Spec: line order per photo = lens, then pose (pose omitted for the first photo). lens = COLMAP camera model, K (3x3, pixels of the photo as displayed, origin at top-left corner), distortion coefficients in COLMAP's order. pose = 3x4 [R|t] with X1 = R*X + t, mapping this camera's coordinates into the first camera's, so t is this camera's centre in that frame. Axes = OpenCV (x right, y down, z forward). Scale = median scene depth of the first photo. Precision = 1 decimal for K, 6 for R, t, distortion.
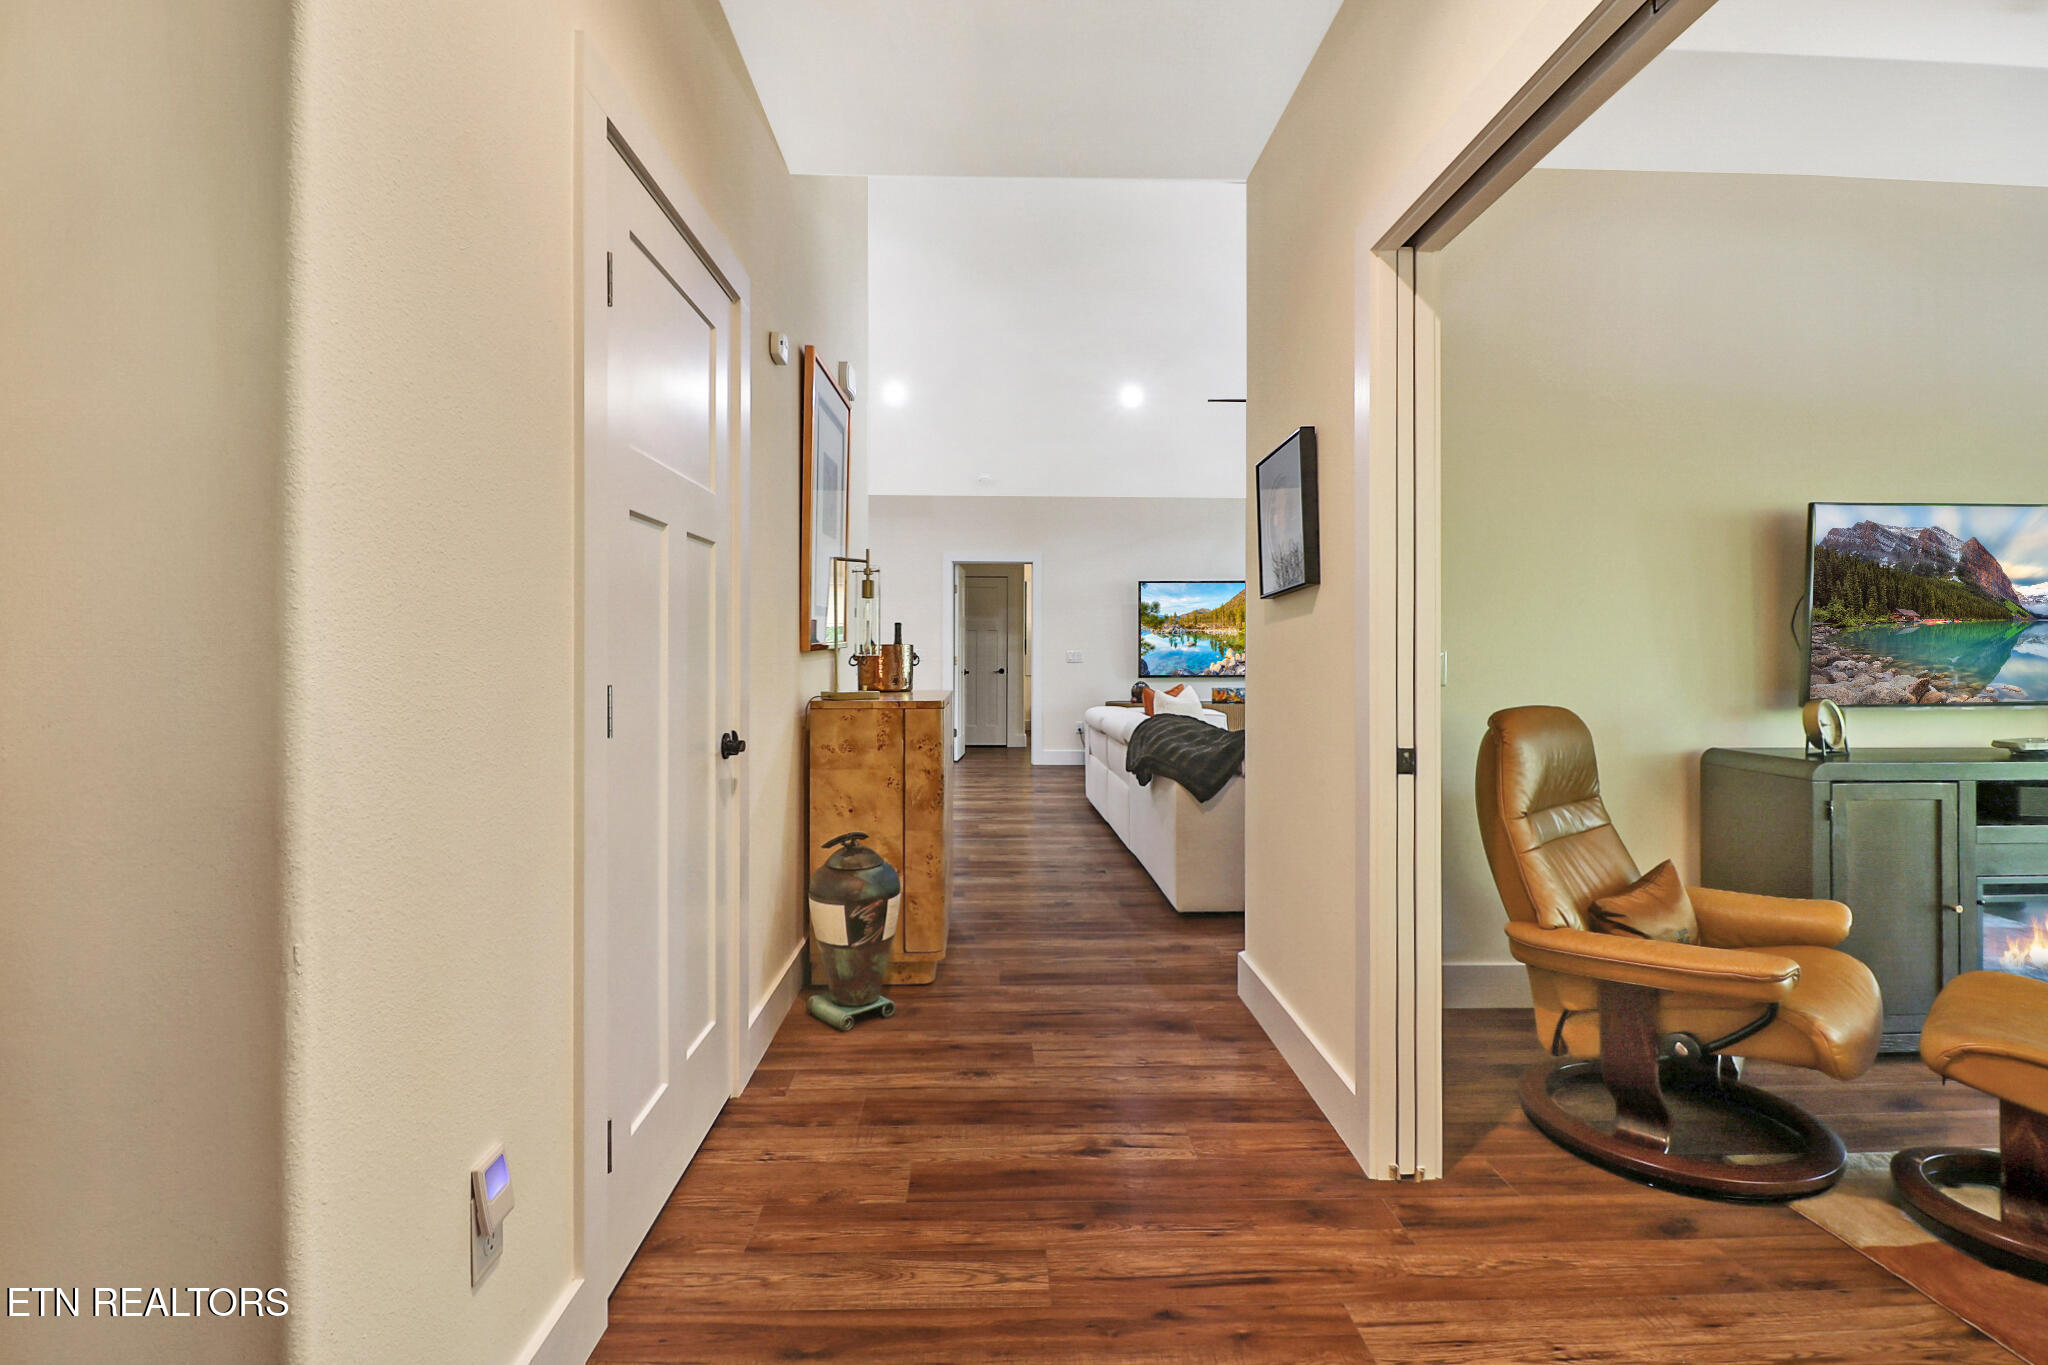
lens RADIAL K [[937.5, 0, 1022.2], [0, 937.5, 668.1], [0, 0, 1]] dist [-0.012344, -0.001737]
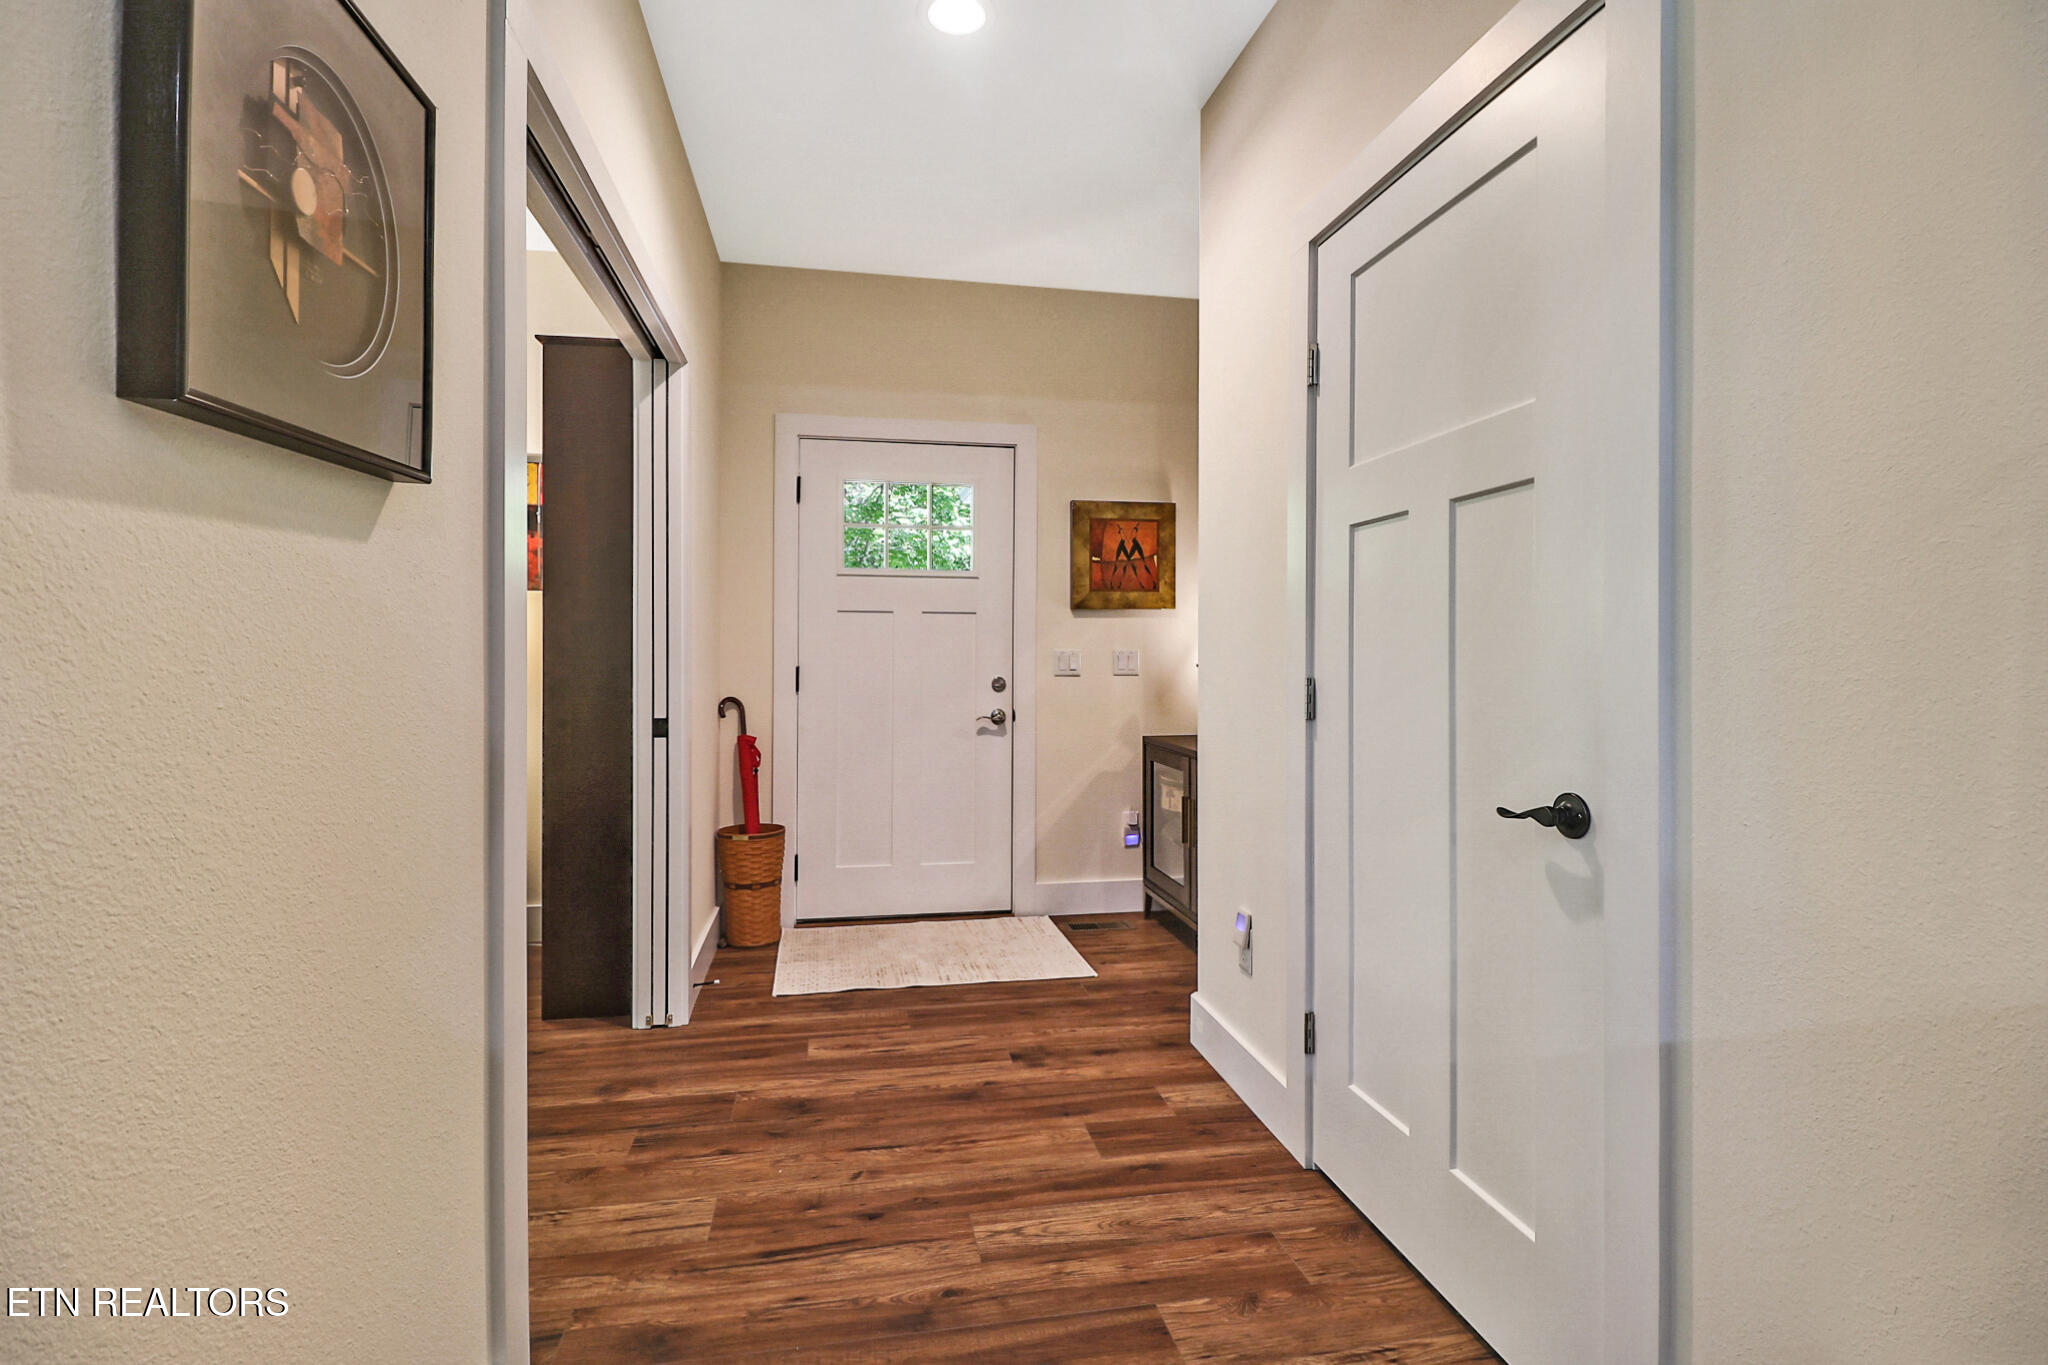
lens RADIAL K [[937.5, 0, 1026.1], [0, 937.5, 668.1], [0, 0, 1]] dist [-0.012344, -0.001737]
pose [[-0.985977, 0.003739, -0.166842, 0.145923], [0.001232, 0.999885, 0.015125, -0.015662], [0.166879, 0.014708, -0.985868, 2.042599]]
